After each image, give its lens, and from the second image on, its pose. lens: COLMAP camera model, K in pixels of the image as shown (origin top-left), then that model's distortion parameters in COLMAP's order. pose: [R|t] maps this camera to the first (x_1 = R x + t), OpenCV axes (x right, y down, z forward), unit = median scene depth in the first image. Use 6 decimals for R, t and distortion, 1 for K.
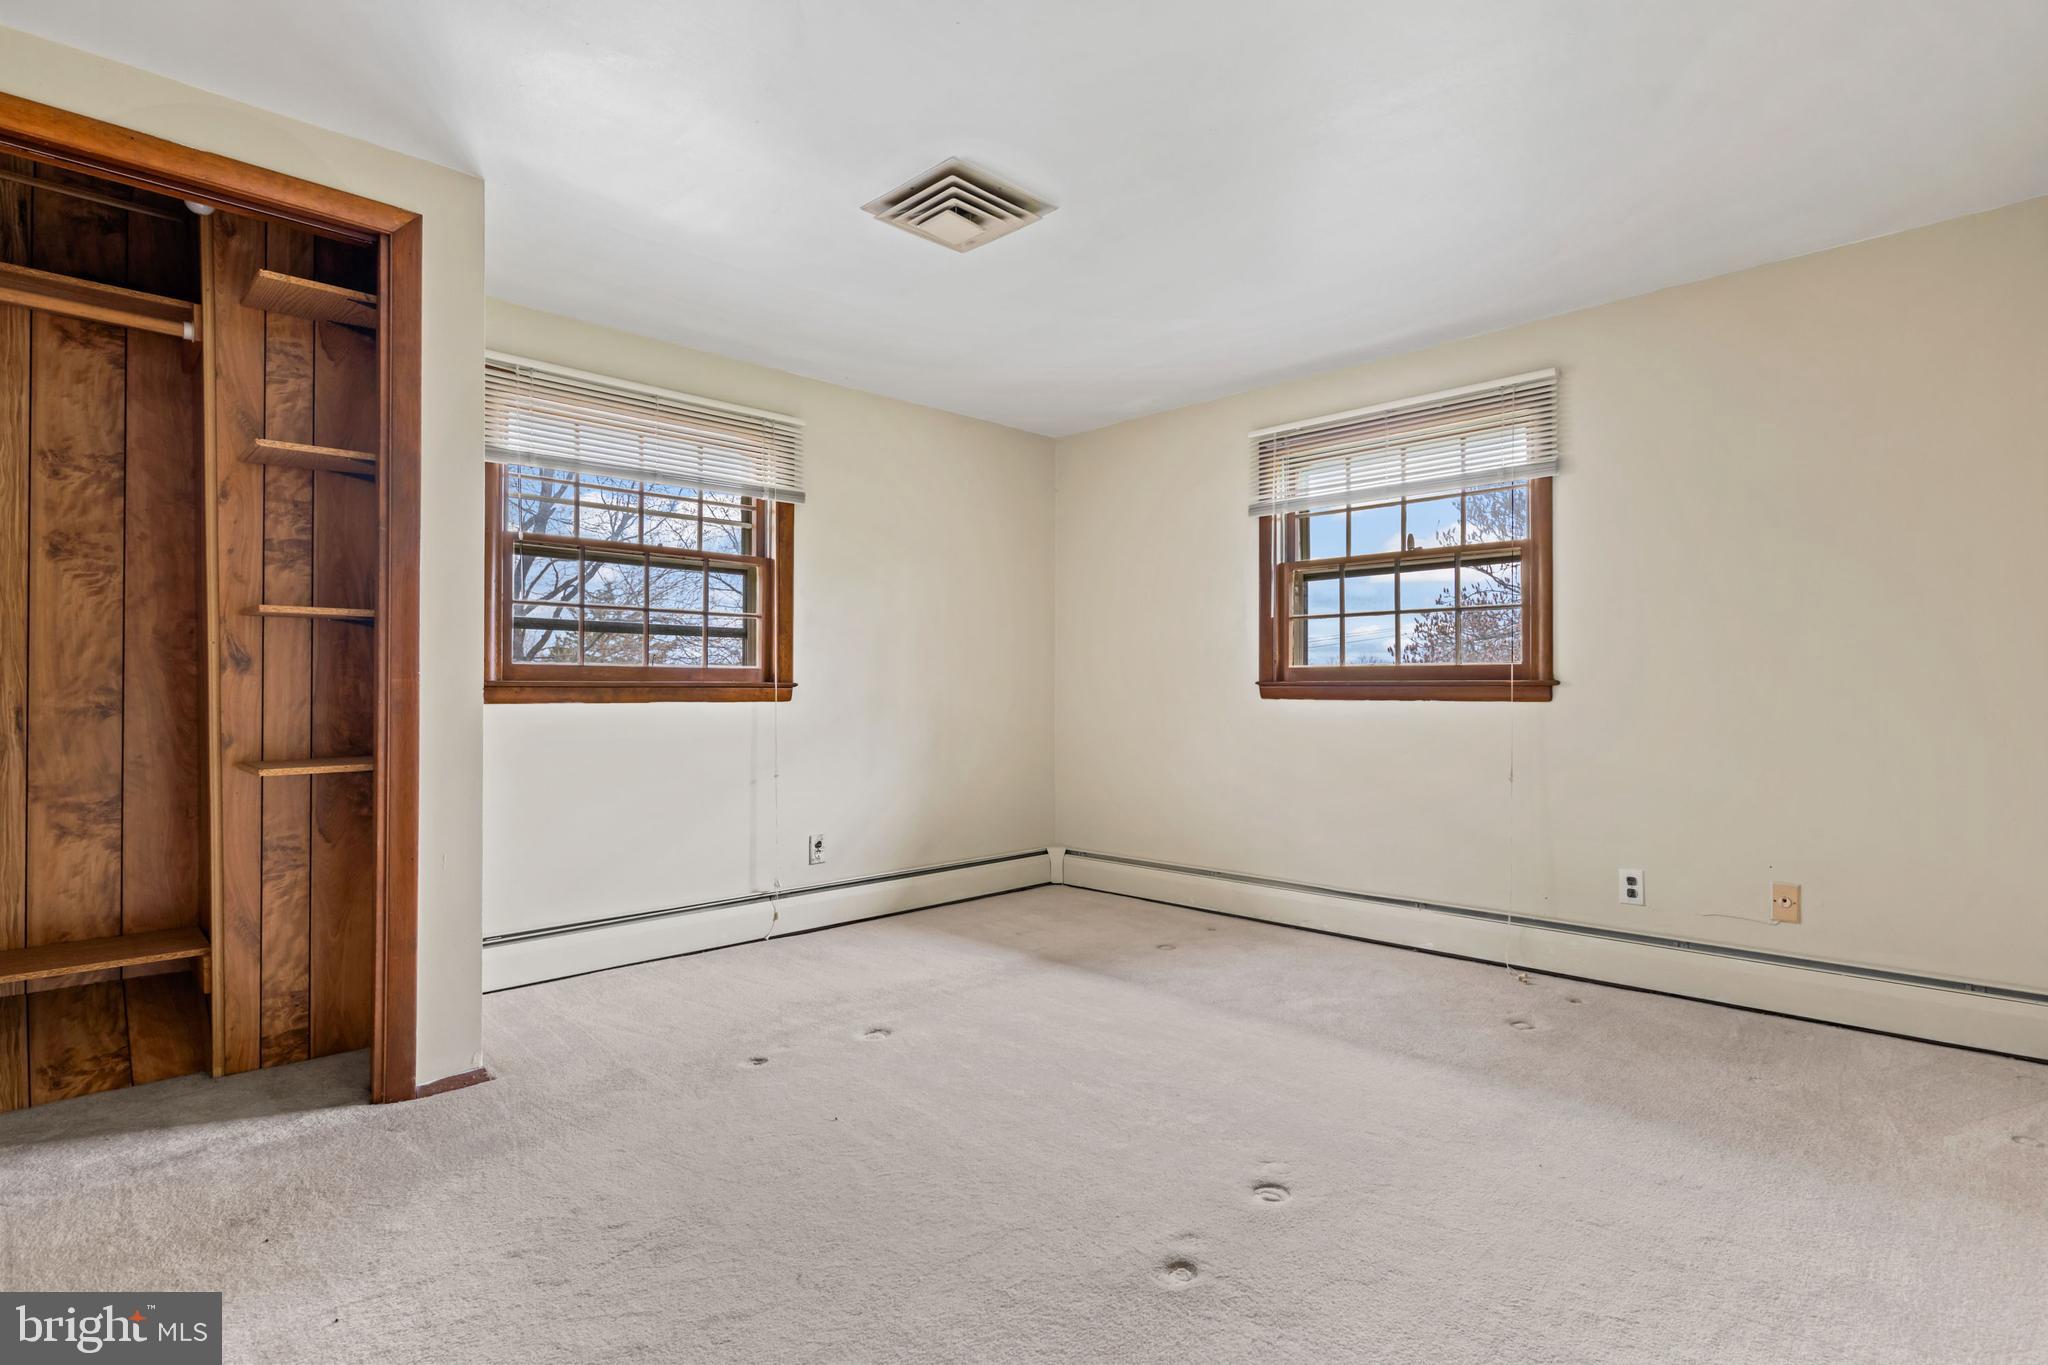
lens RADIAL K [[1031.1, 0, 1034.4], [0, 1031.1, 687.4], [0, 0, 1]] dist [-0.003497, -0.000173]
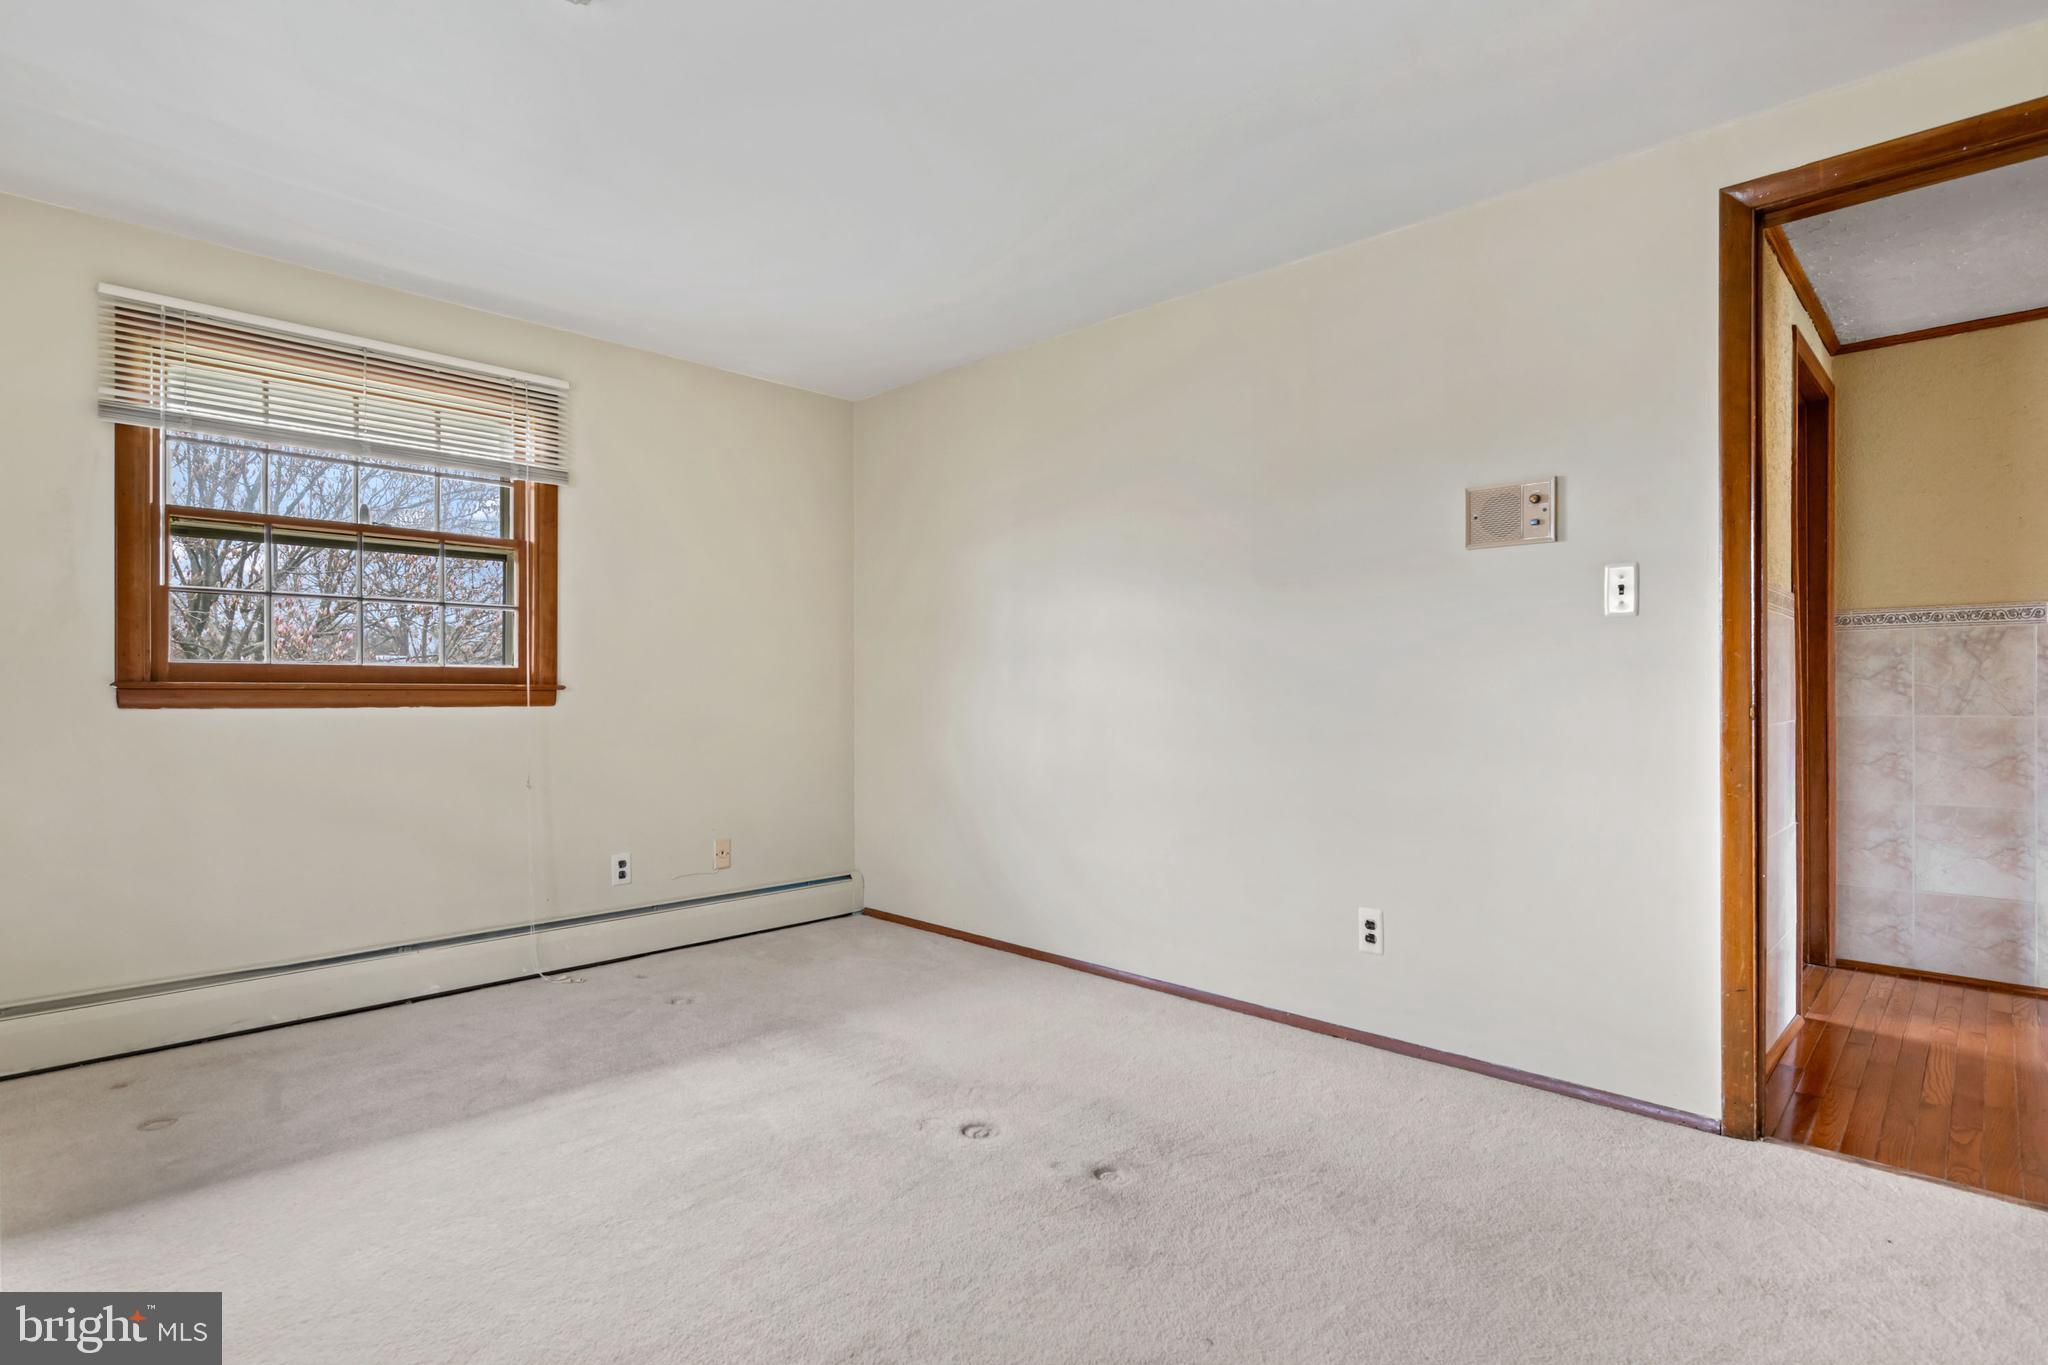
lens RADIAL K [[1031.1, 0, 1035.0], [0, 1031.1, 688.1], [0, 0, 1]] dist [-0.003497, -0.000173]
pose [[-0.029937, 0.003627, 0.999545, -0.526925], [-0.005160, 0.999980, -0.003783, -0.002496], [-0.999538, -0.005271, -0.029917, 0.547818]]
